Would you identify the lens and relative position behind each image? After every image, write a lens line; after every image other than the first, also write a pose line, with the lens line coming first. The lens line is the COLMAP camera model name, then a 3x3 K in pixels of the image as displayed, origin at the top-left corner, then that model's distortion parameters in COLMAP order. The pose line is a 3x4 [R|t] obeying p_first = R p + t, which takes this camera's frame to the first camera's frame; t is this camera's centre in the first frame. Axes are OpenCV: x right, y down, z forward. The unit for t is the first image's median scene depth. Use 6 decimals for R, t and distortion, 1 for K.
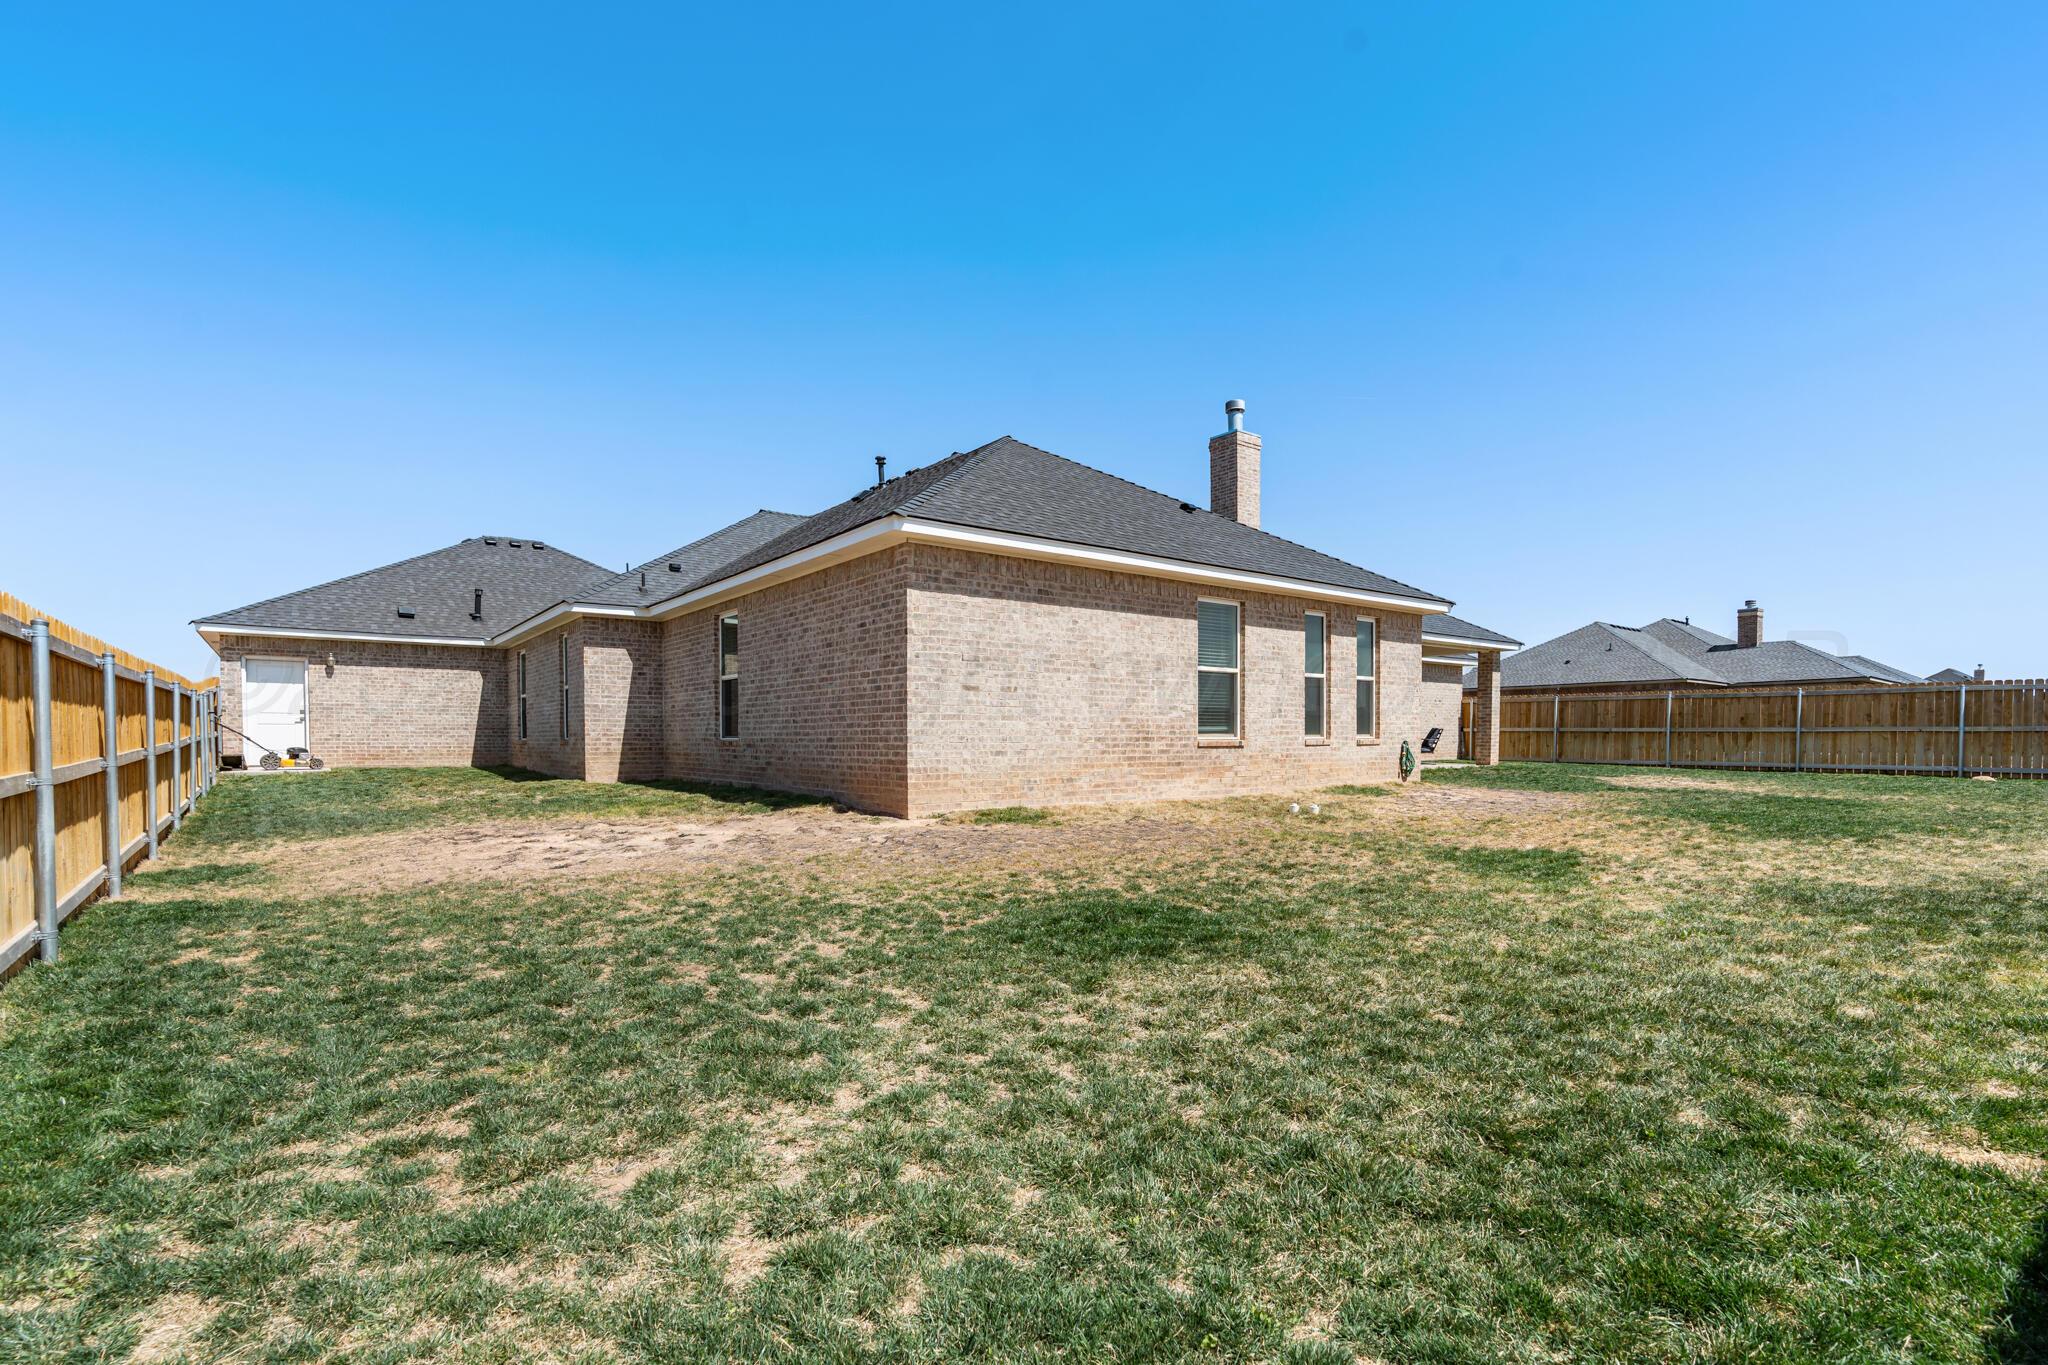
lens RADIAL K [[950.0, 0, 1023.4], [0, 950.0, 766.1], [0, 0, 1]] dist [-0.001430, -0.000004]
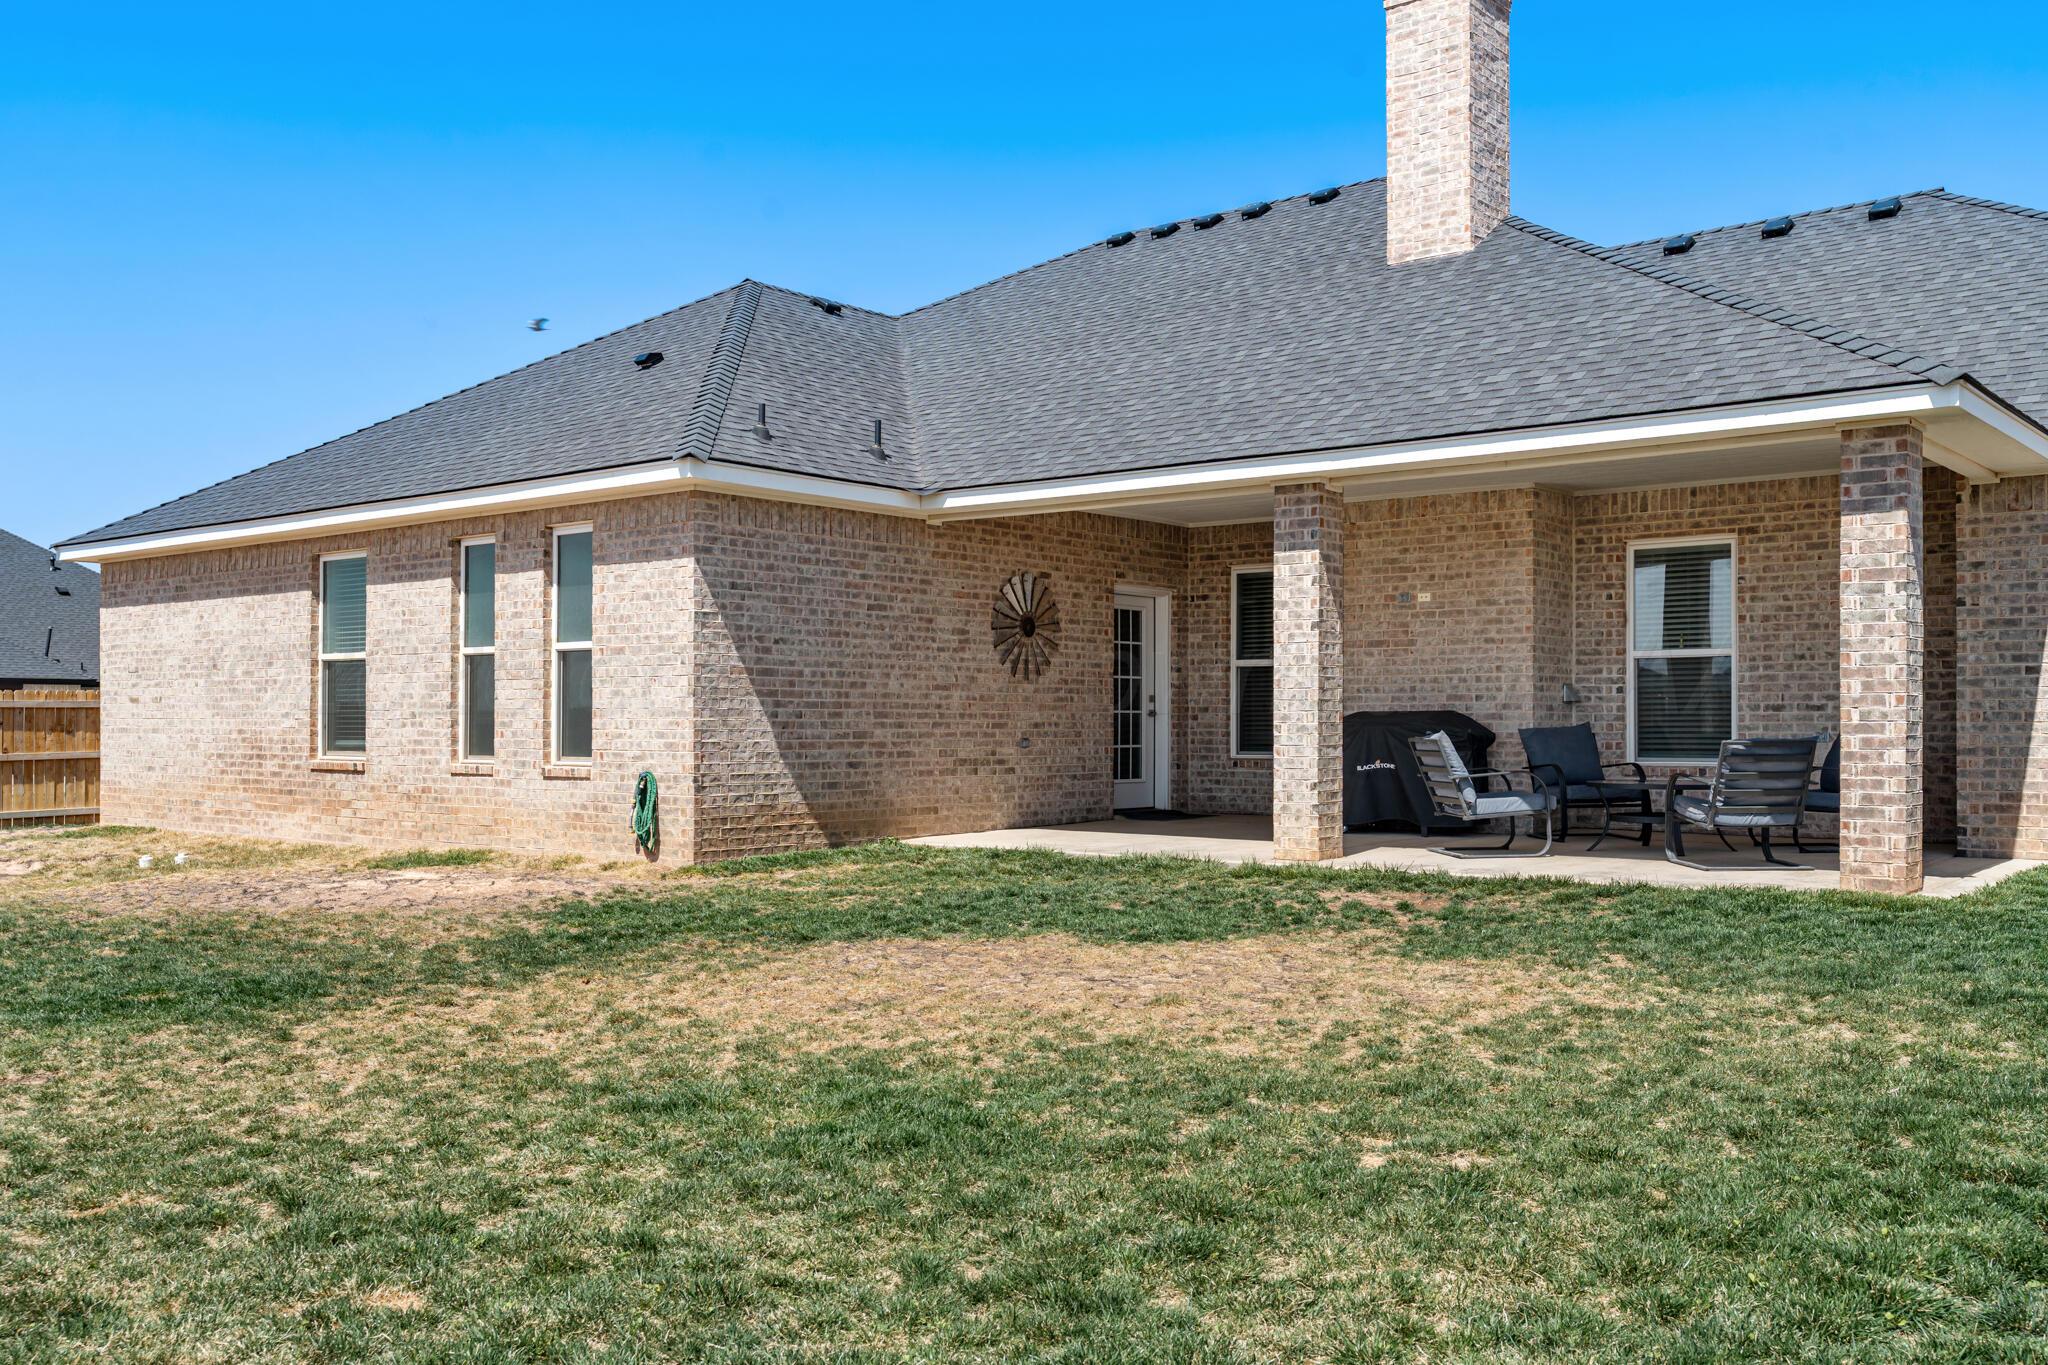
lens RADIAL K [[1813.4, 0, 1025.8], [0, 1813.4, 720.2], [0, 0, 1]] dist [0.006442, -0.003694]
pose [[0.228792, 0.003173, -0.973470, 1.735423], [-0.028659, 0.999583, -0.003477, -0.072373], [0.973053, 0.028694, 0.228787, 1.298315]]
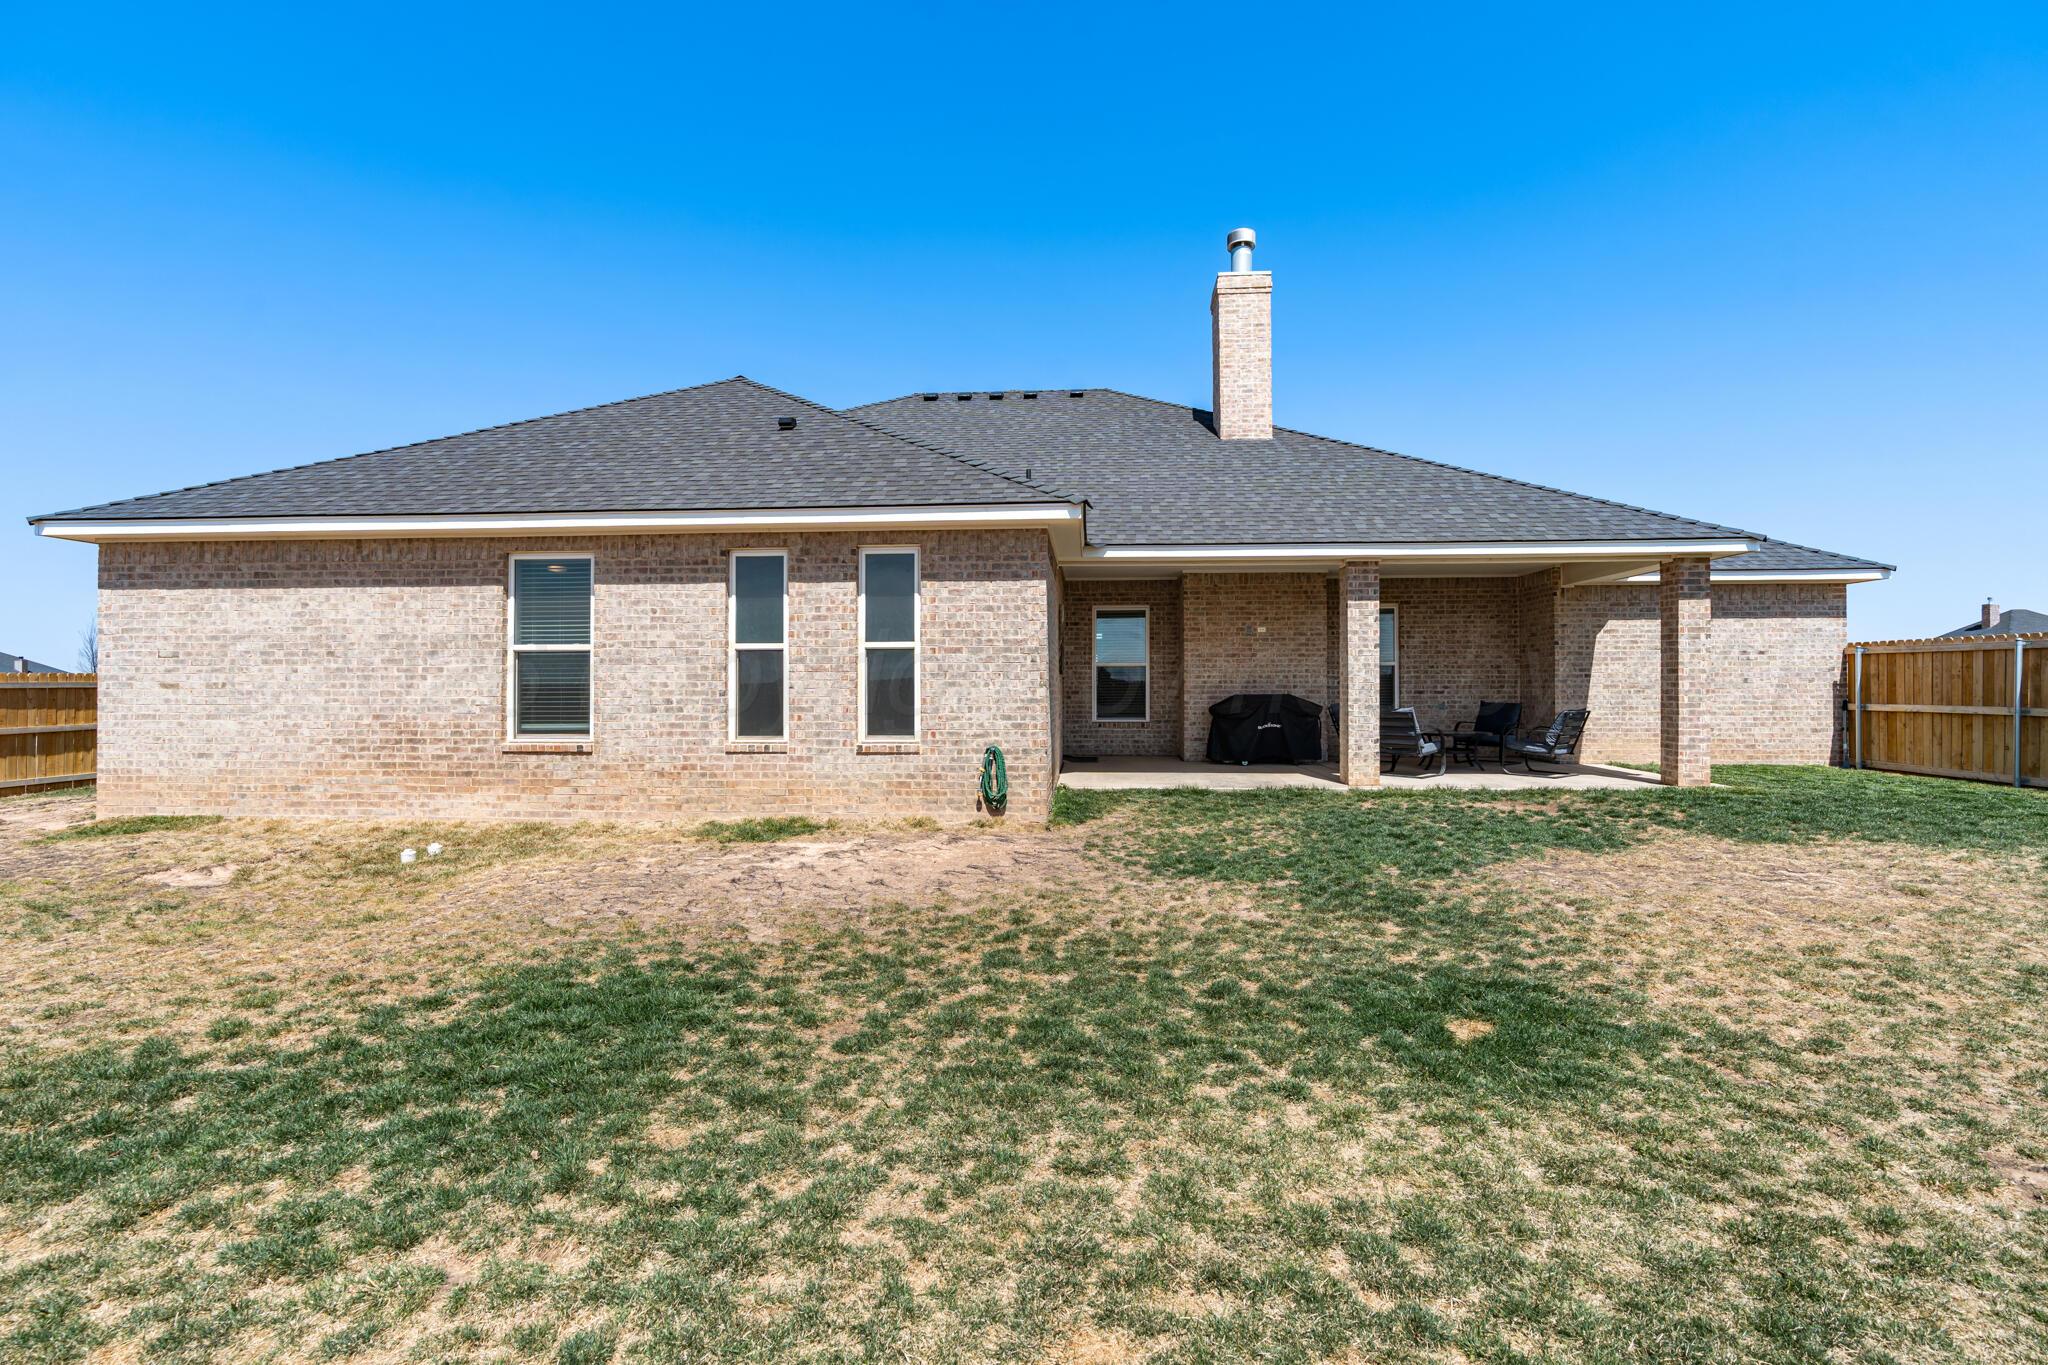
lens RADIAL K [[931.7, 0, 1024.0], [0, 931.7, 682.5], [0, 0, 1]] dist [-0.010577, 0.000265]
pose [[0.755900, -0.003351, -0.654678, 1.055921], [-0.019233, 0.999442, -0.027322, -0.068121], [0.654404, 0.033244, 0.755414, 0.765492]]
